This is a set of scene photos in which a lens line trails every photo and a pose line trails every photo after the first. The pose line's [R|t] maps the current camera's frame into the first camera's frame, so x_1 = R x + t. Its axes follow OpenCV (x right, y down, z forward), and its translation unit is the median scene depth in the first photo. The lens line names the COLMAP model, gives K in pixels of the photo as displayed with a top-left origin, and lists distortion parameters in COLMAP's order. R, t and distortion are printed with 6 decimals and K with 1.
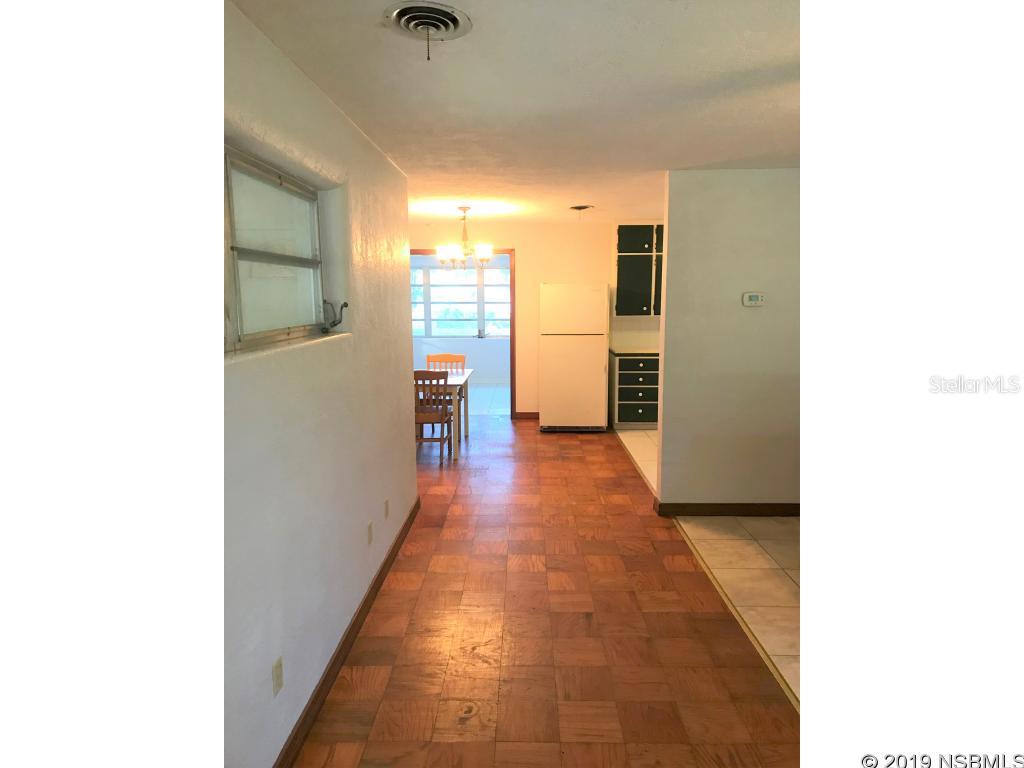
lens RADIAL K [[839.5, 0, 507.4], [0, 839.5, 382.2], [0, 0, 1]] dist [0.016722, -0.000253]
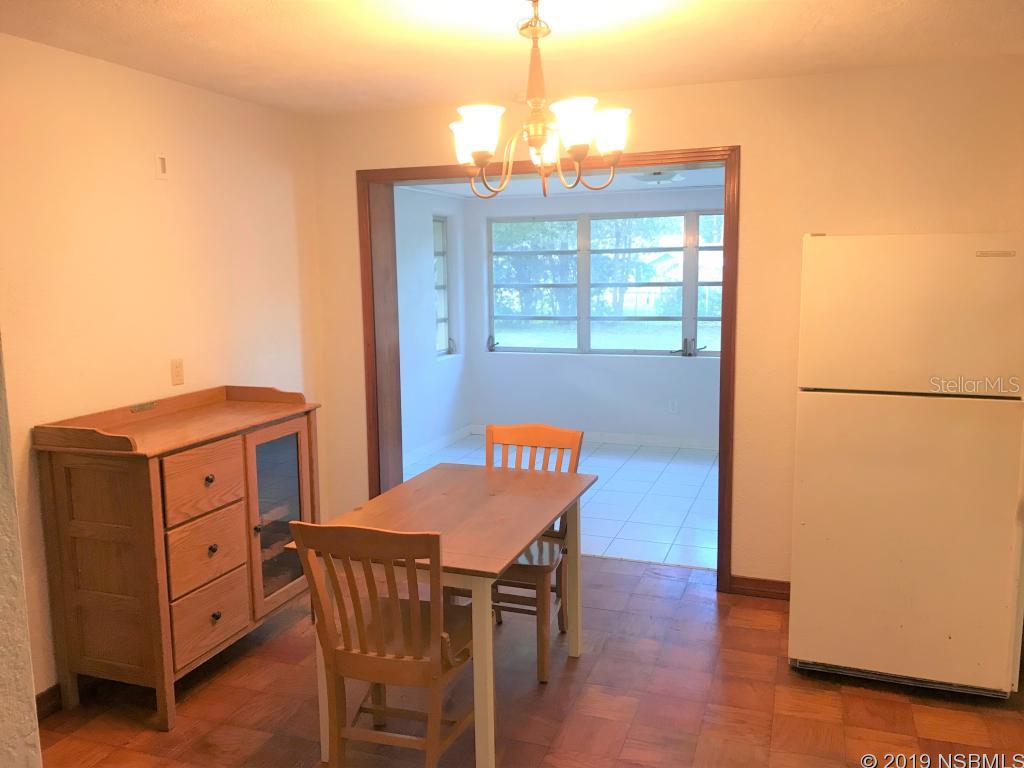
lens RADIAL K [[839.5, 0, 507.4], [0, 839.5, 382.2], [0, 0, 1]] dist [0.016722, -0.000253]
pose [[0.945390, 0.027428, -0.324784, 0.035921], [-0.018027, 0.999328, 0.031922, -0.061033], [0.325441, -0.024324, 0.945249, 0.594314]]
